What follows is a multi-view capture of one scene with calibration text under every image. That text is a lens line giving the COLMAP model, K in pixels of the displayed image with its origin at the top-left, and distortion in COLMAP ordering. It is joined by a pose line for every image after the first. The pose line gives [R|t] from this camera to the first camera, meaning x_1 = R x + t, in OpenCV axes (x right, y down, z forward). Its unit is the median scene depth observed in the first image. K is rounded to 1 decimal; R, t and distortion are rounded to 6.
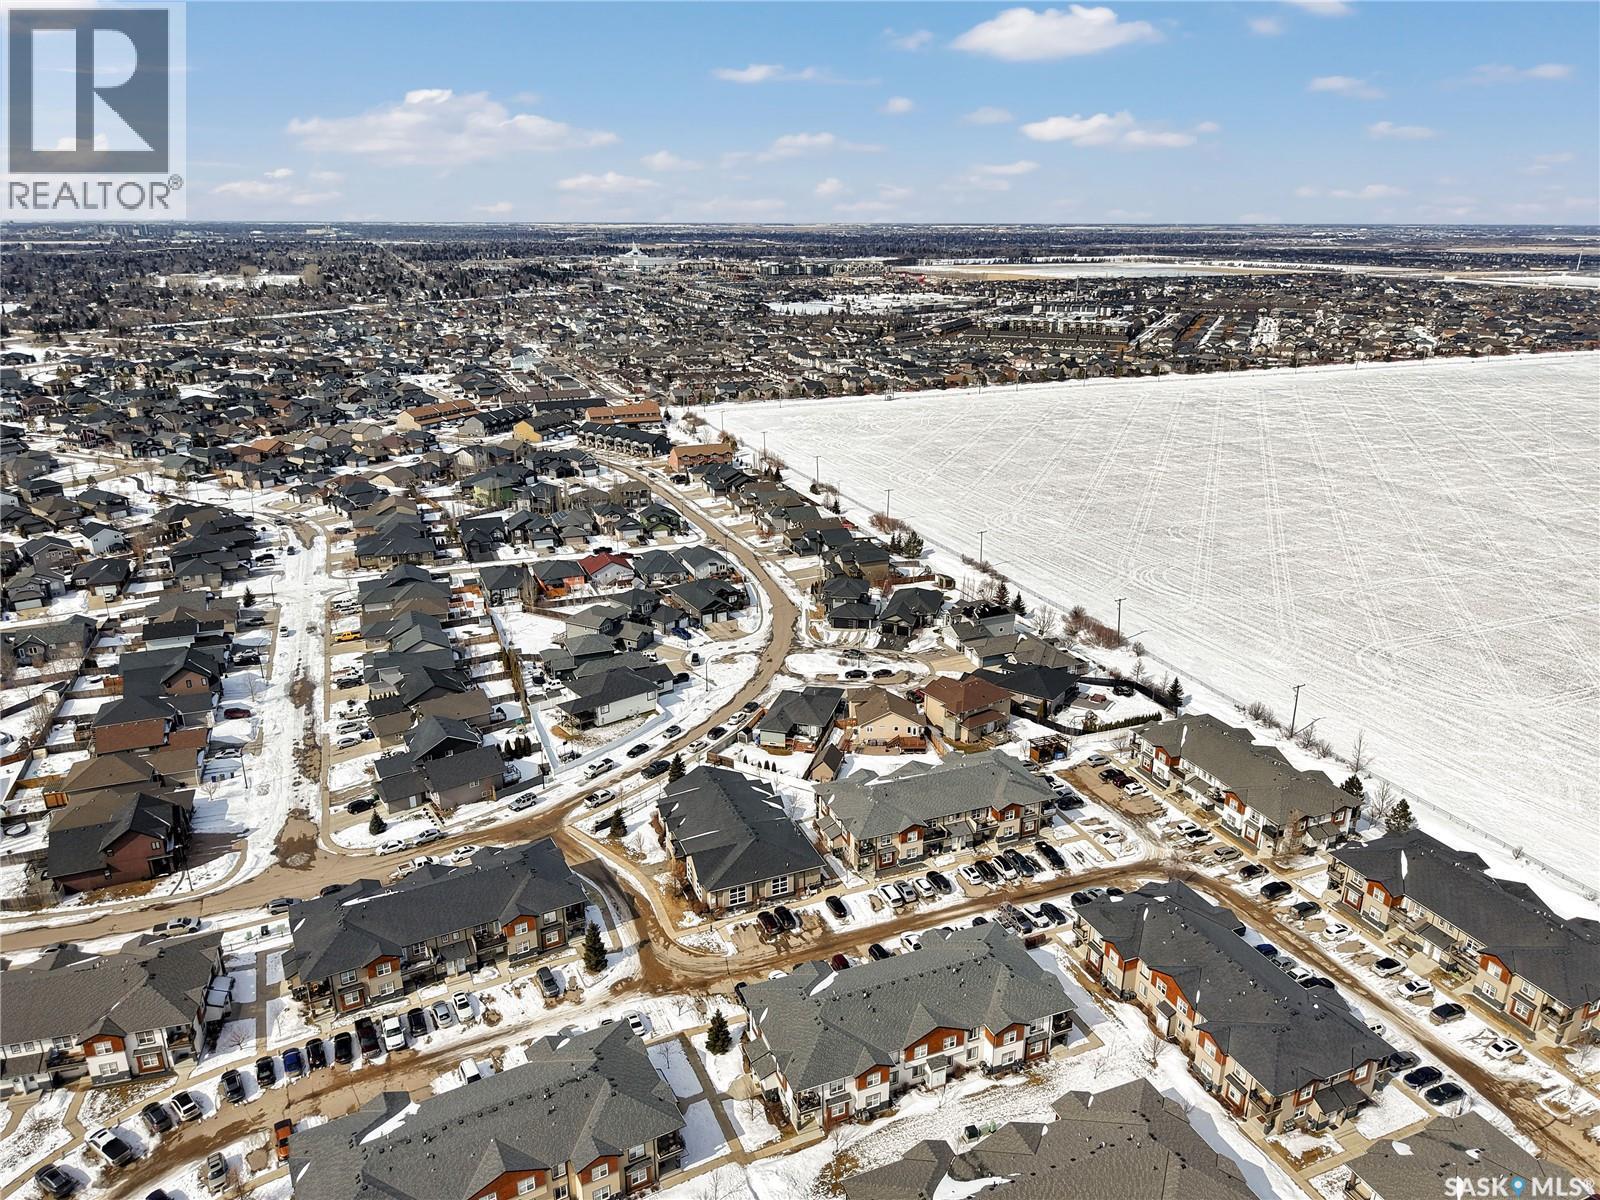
lens RADIAL K [[1184.2, 0, 800.0], [0, 1184.2, 600.0], [0, 0, 1]] dist [0.068687, -0.002051]
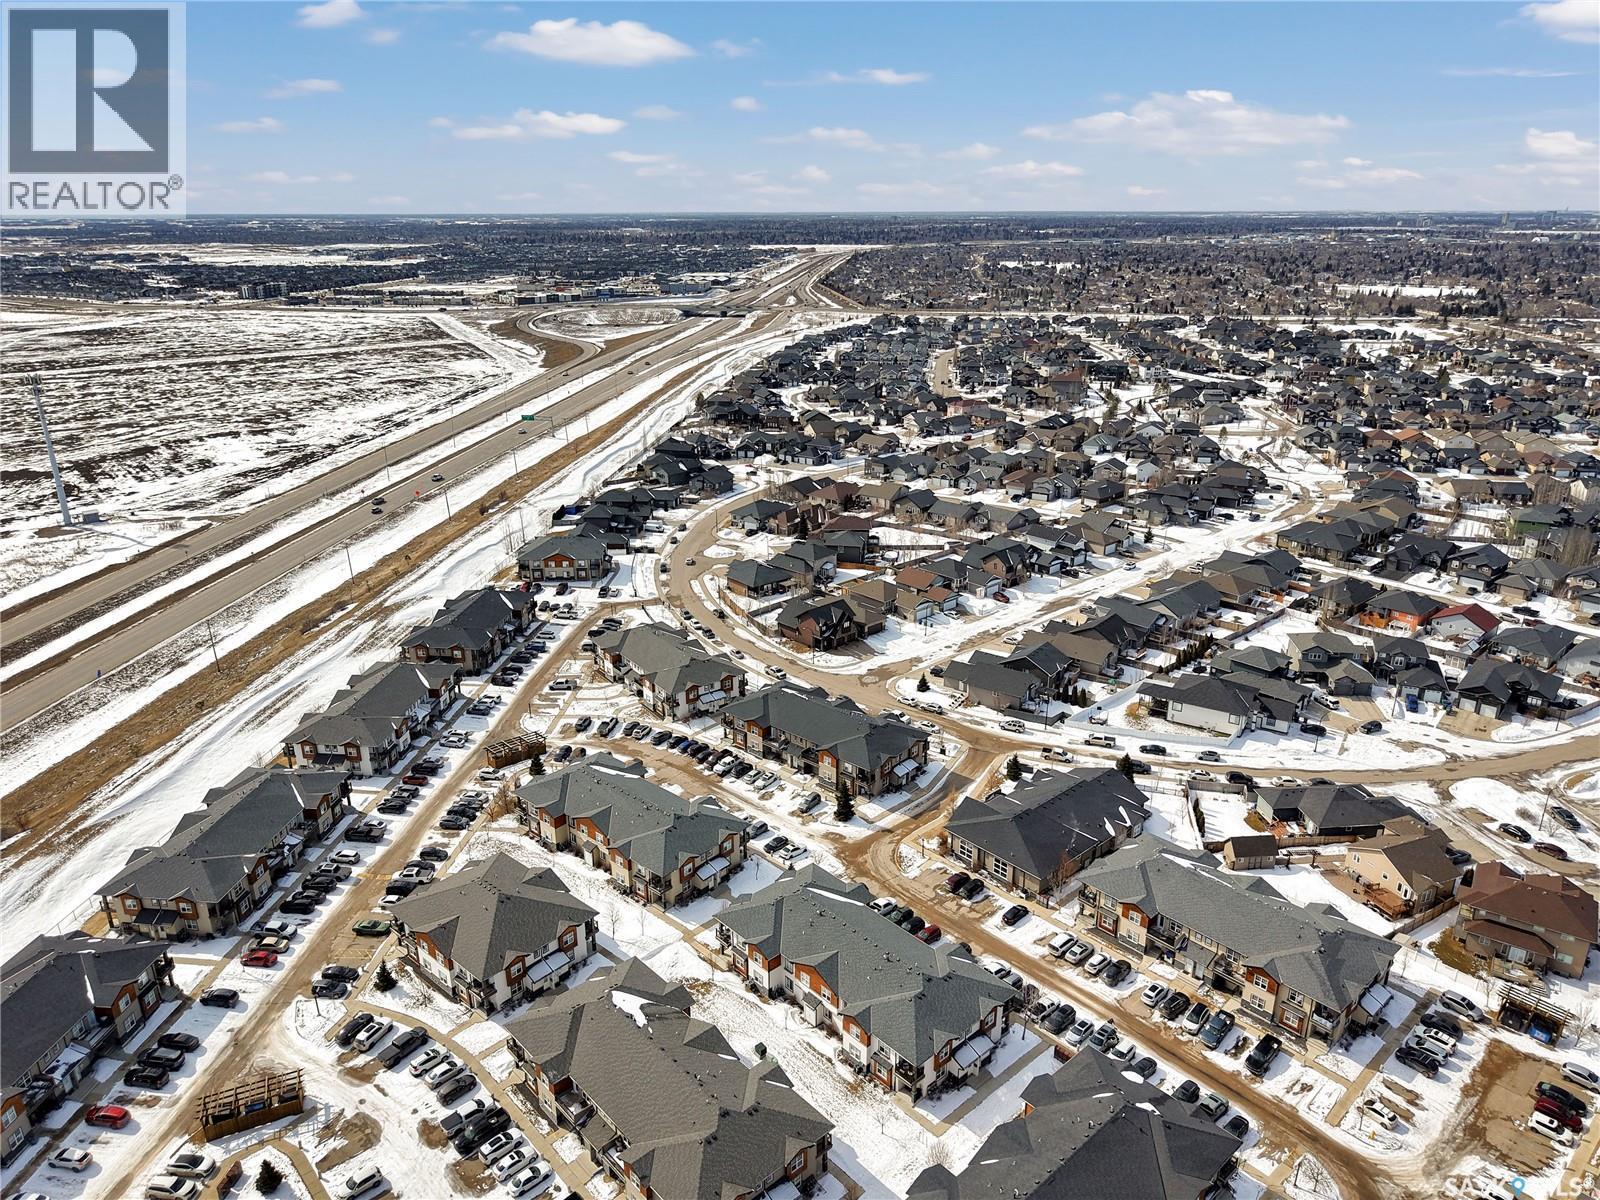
lens RADIAL K [[1184.2, 0, 800.0], [0, 1184.2, 600.0], [0, 0, 1]] dist [0.068687, -0.002051]
pose [[0.284753, 0.299104, -0.910743, 0.689530], [-0.297620, 0.930710, 0.212608, -0.119271], [0.911229, 0.210514, 0.354042, 0.382276]]
